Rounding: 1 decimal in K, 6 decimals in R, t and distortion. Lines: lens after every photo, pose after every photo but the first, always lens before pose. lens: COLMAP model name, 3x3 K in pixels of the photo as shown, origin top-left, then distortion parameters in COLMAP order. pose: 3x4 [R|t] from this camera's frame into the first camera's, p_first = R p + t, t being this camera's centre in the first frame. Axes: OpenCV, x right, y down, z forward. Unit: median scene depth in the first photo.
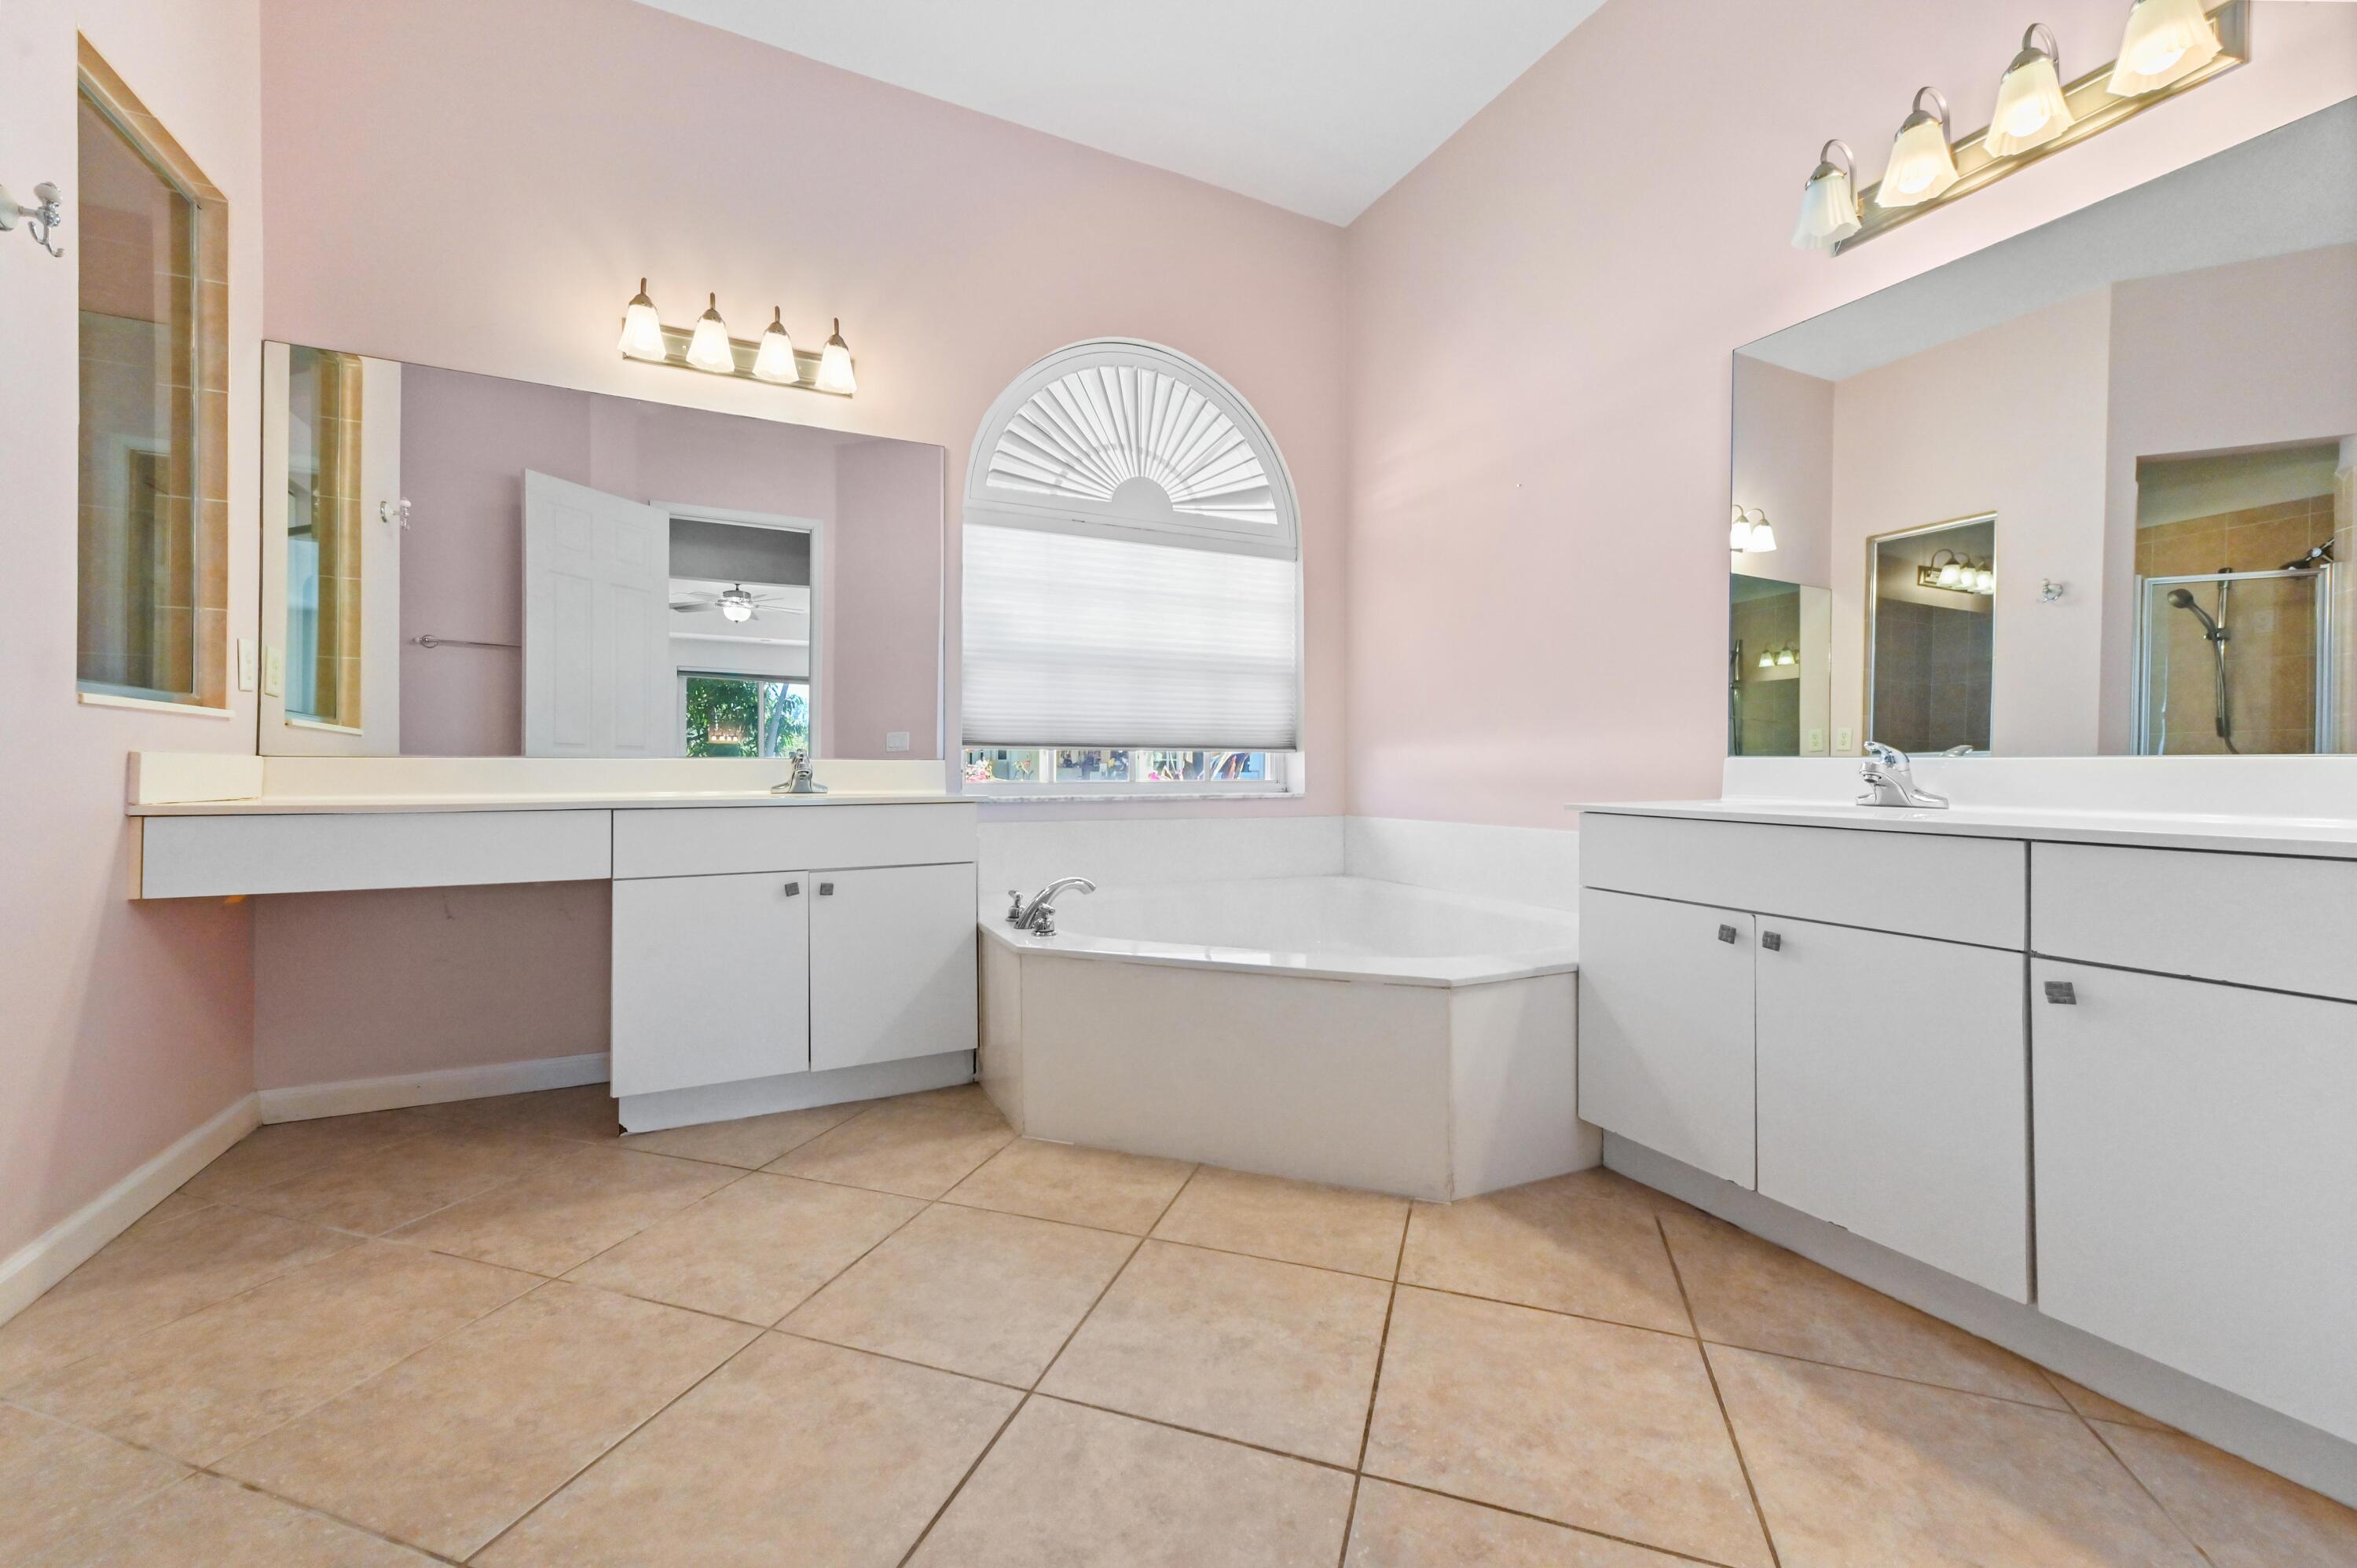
lens RADIAL K [[935.1, 0, 1143.6], [0, 935.1, 762.0], [0, 0, 1]] dist [0.021079, 0.000200]
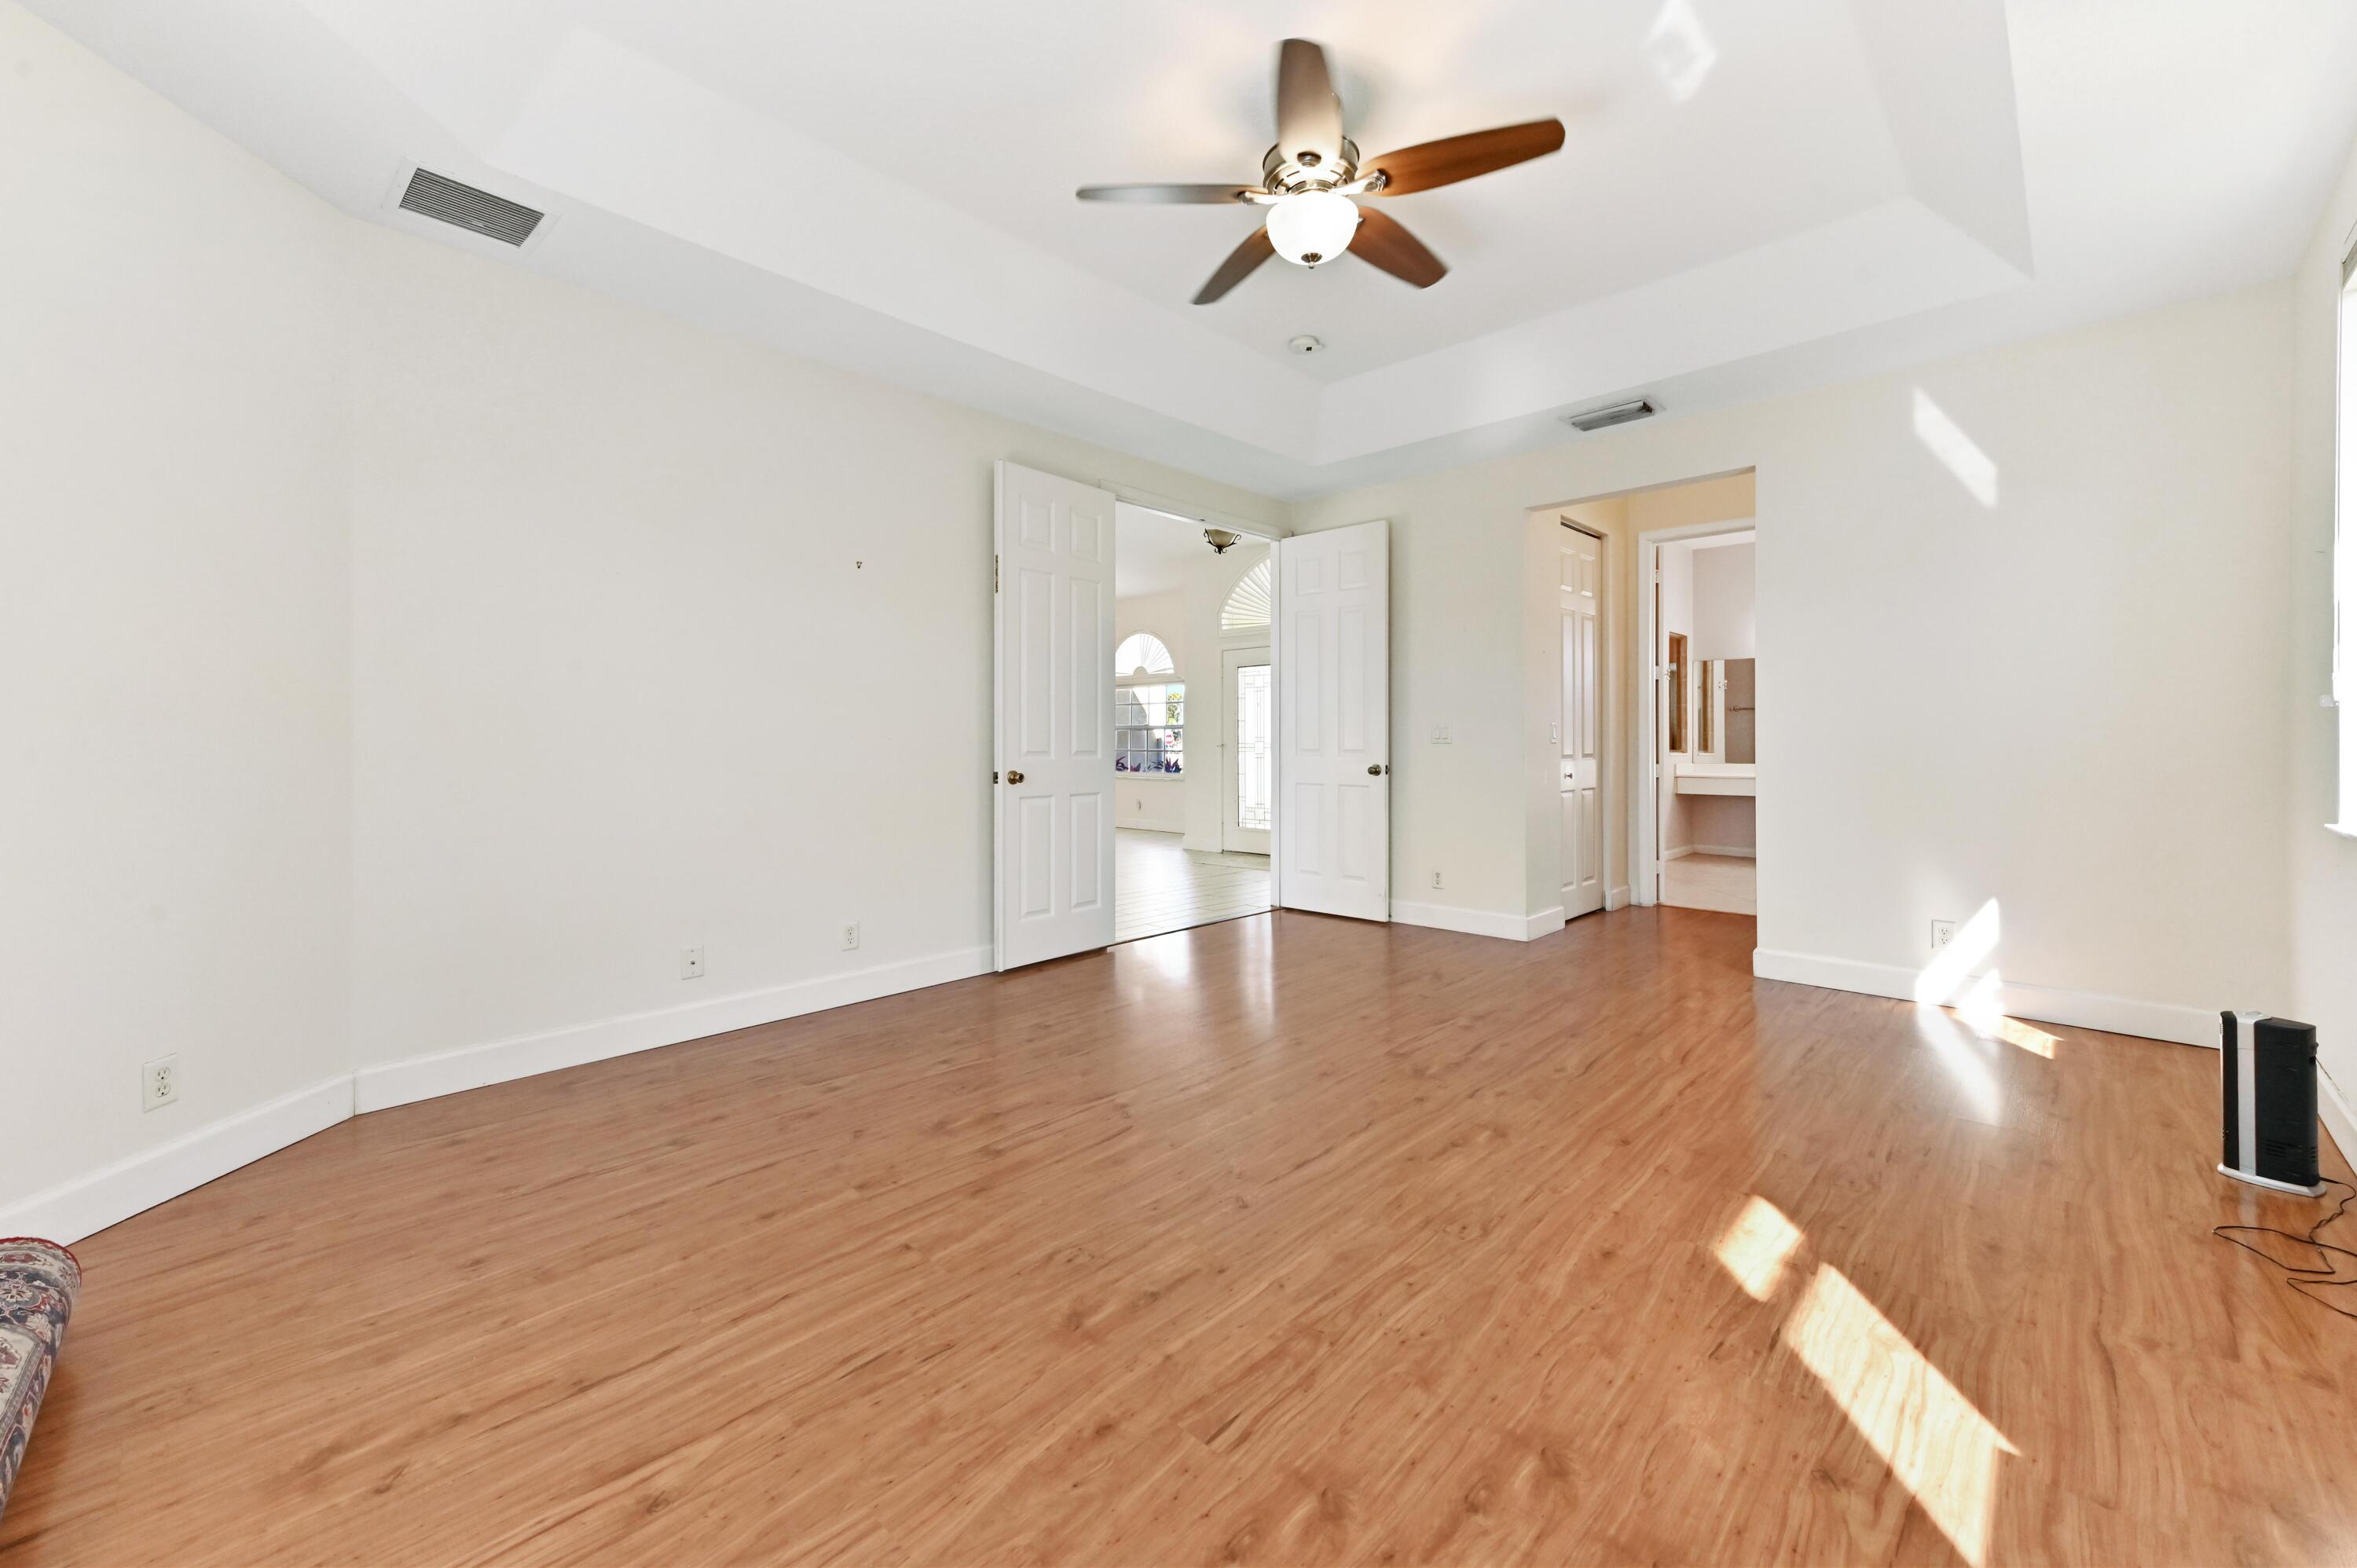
lens RADIAL K [[935.1, 0, 1181.2], [0, 935.1, 760.6], [0, 0, 1]] dist [0.021079, 0.000200]
pose [[0.345137, 0.013890, -0.938449, 2.225072], [0.007202, 0.999822, 0.017447, -0.114981], [0.938525, -0.012780, 0.344976, -2.595526]]
